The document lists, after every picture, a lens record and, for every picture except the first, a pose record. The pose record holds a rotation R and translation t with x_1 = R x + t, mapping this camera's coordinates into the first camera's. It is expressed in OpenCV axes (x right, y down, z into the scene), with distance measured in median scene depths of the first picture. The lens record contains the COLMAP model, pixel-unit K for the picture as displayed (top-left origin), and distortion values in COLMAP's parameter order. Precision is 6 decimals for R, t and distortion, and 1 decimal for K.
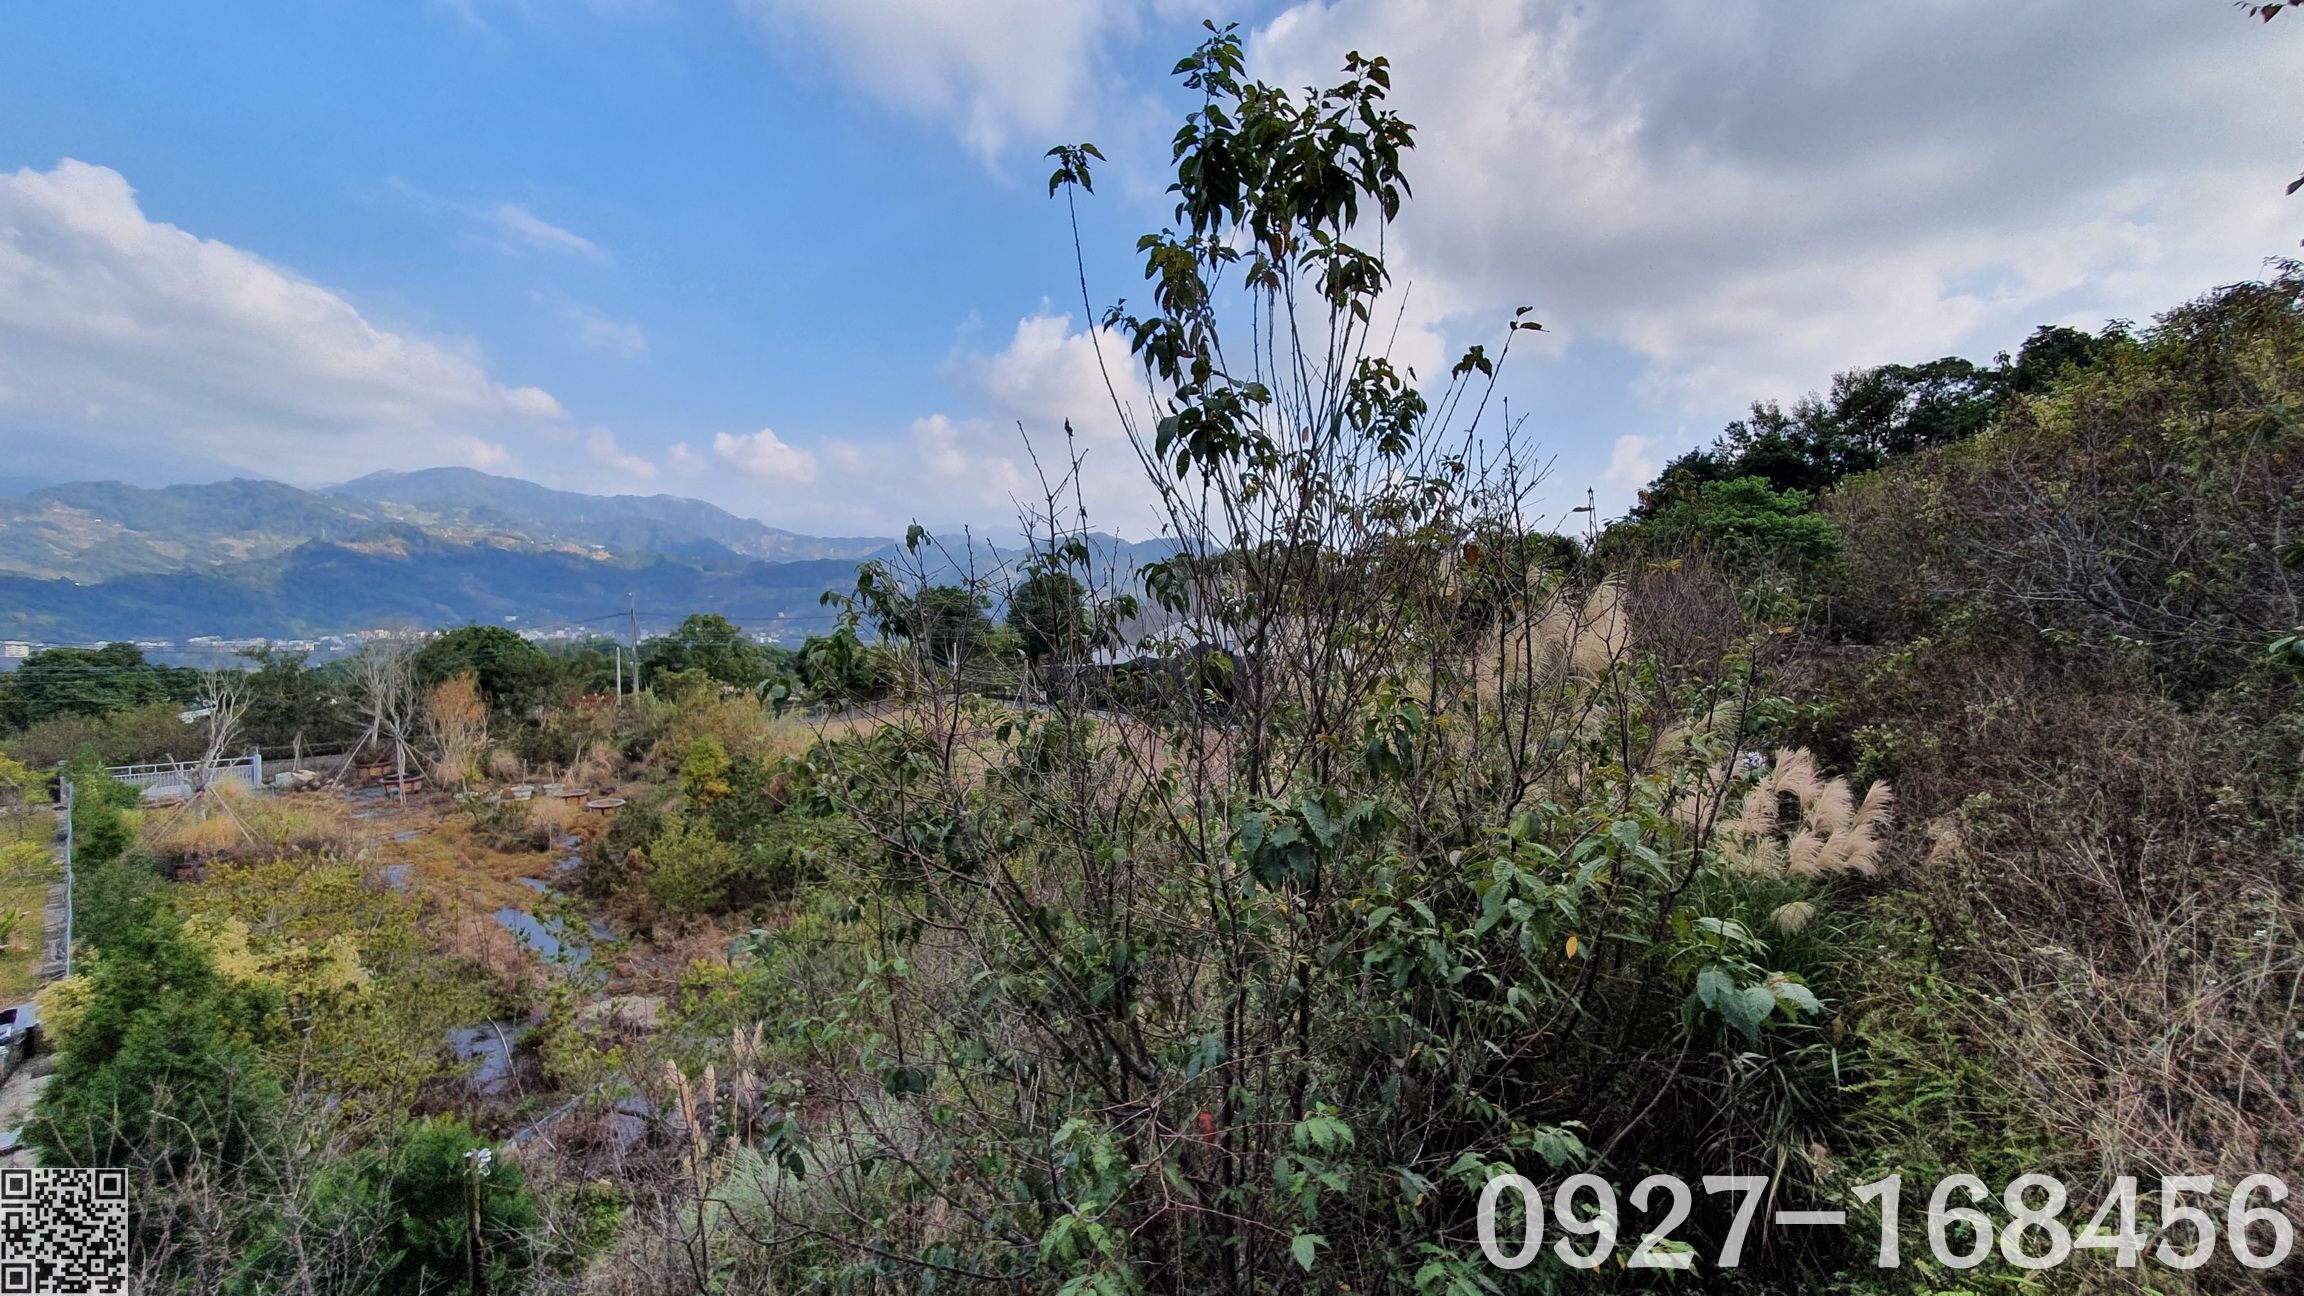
lens RADIAL K [[924.5, 0, 1174.2], [0, 924.5, 638.5], [0, 0, 1]] dist [0.000941, -0.000069]
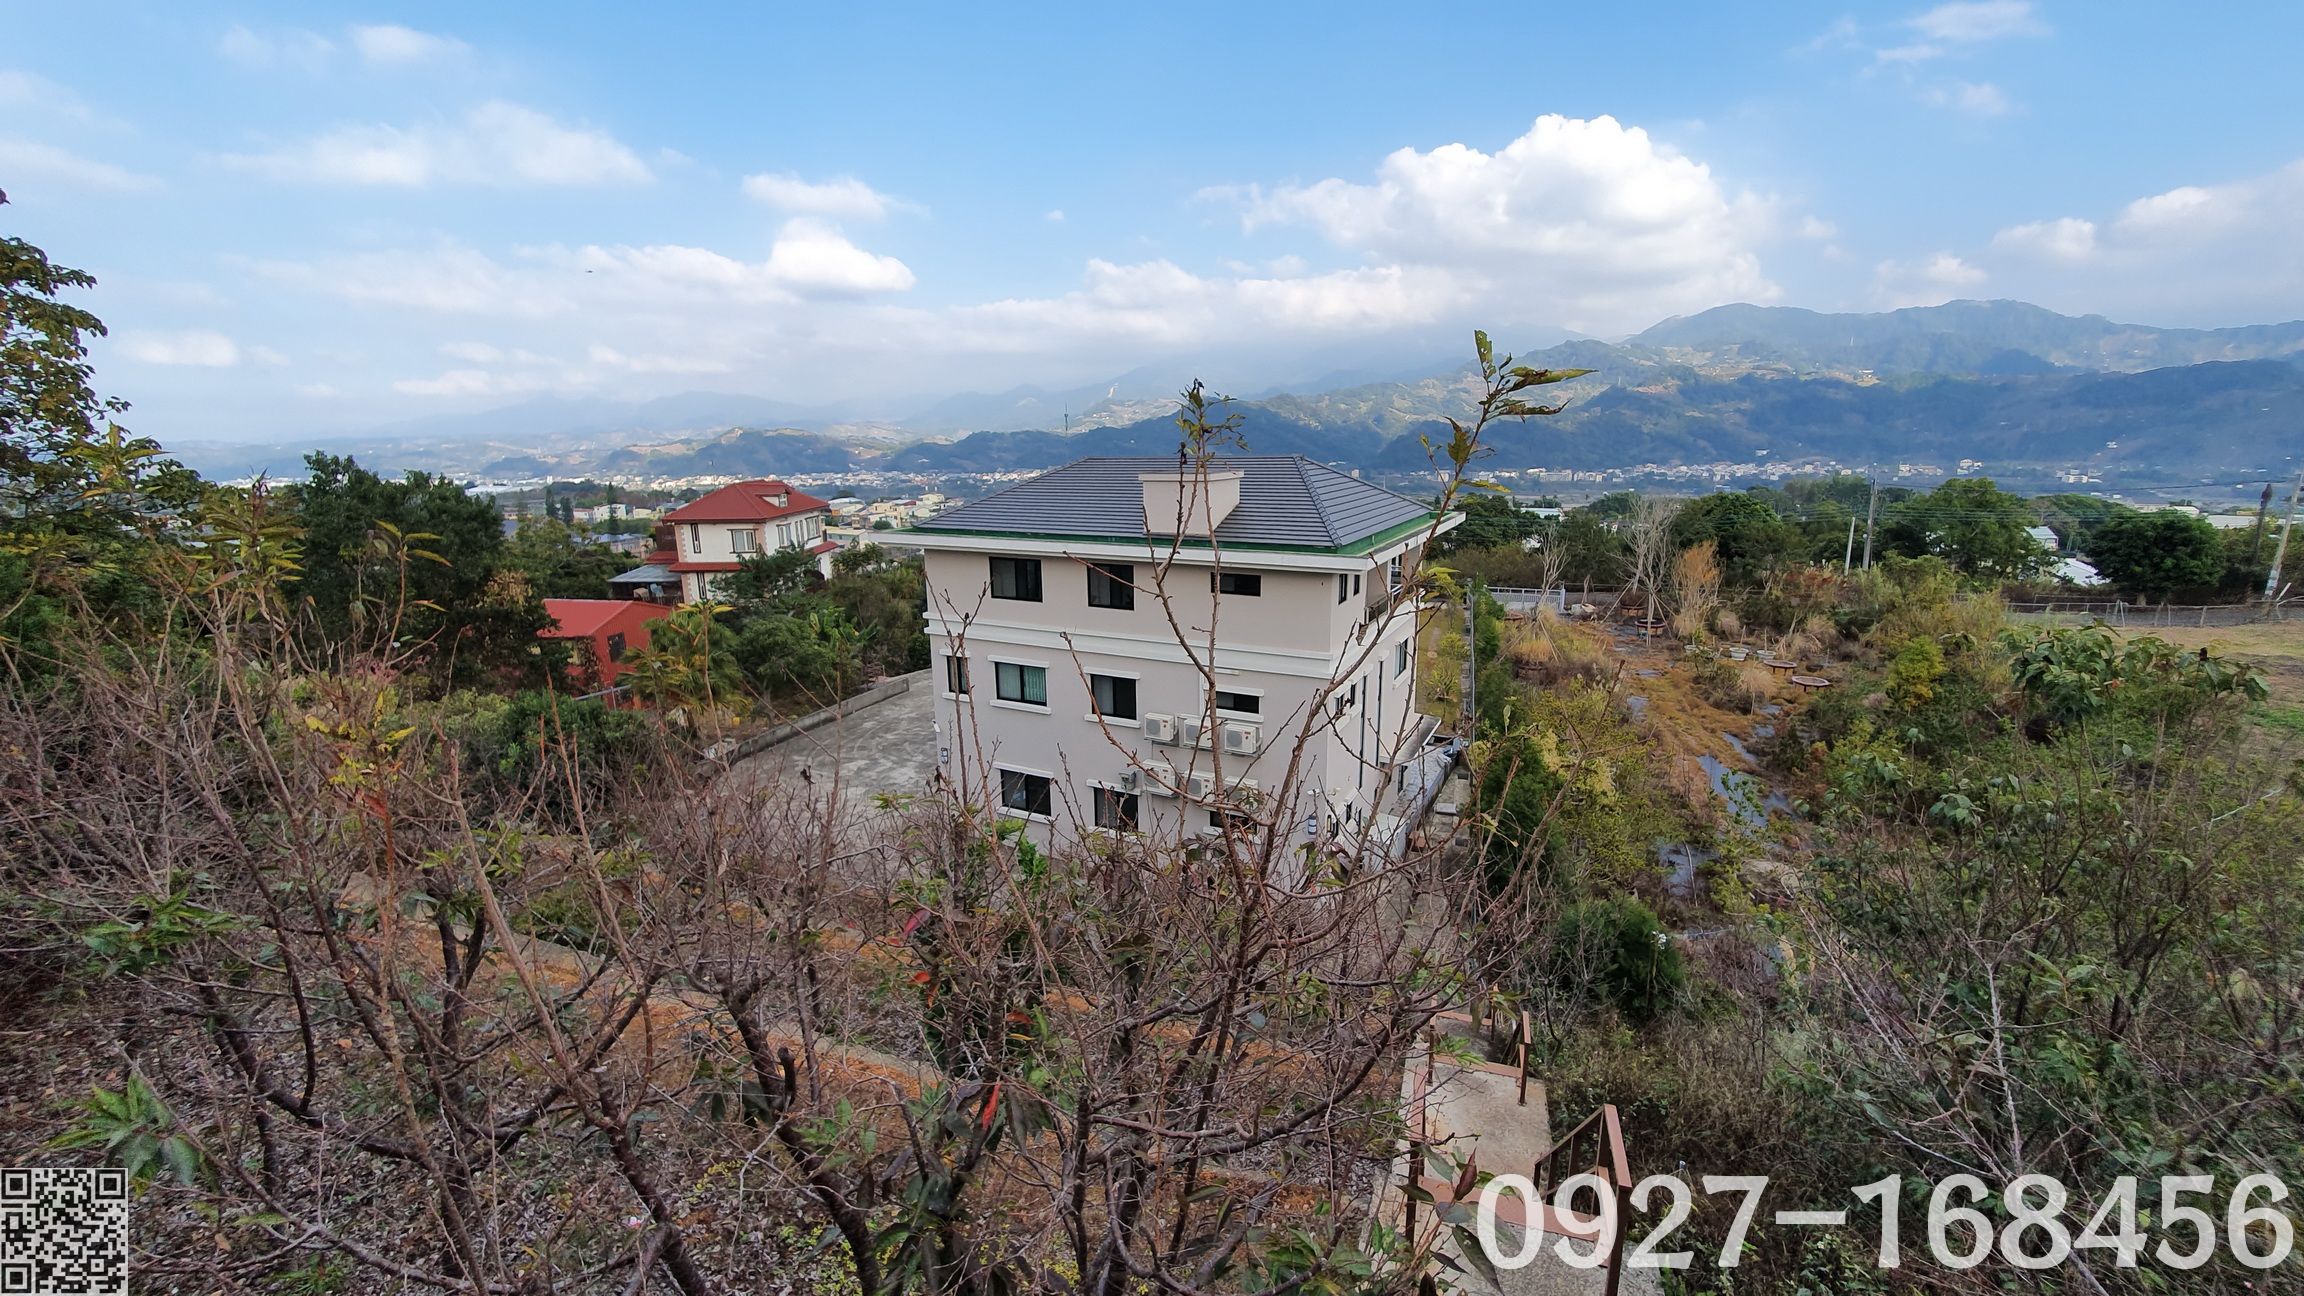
lens RADIAL K [[915.2, 0, 1157.3], [0, 915.2, 645.3], [0, 0, 1]] dist [0.010839, -0.004221]
pose [[0.367902, 0.186386, -0.910993, 0.072267], [-0.014378, 0.980728, 0.194847, -0.058500], [0.929754, -0.058586, 0.363491, -0.091643]]
